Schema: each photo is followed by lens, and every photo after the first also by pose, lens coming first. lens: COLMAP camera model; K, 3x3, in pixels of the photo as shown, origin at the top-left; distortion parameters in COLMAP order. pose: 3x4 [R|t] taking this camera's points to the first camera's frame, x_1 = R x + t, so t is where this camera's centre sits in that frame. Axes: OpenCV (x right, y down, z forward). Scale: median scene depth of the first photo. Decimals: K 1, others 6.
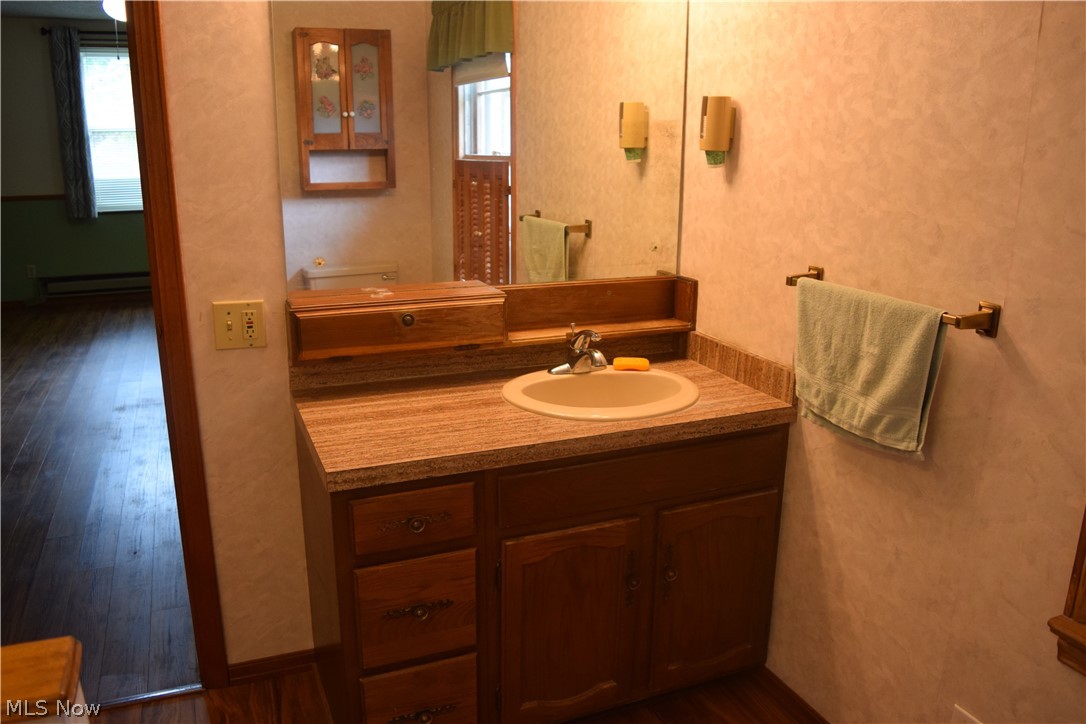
lens RADIAL K [[837.3, 0, 538.2], [0, 837.3, 354.8], [0, 0, 1]] dist [-0.121648, 0.044984]
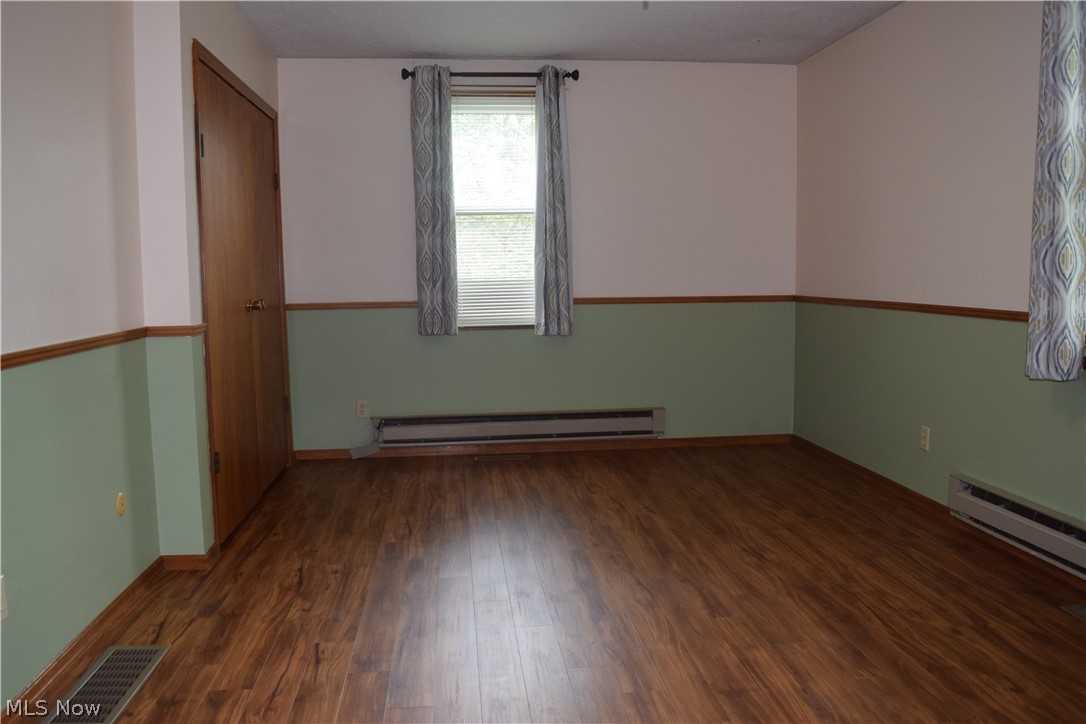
lens RADIAL K [[837.3, 0, 538.2], [0, 837.3, 354.8], [0, 0, 1]] dist [-0.121648, 0.044984]
pose [[0.956556, 0.011659, -0.291317, -0.285001], [-0.053849, 0.989074, -0.137231, -0.061305], [0.286534, 0.146956, 0.946732, 0.362300]]
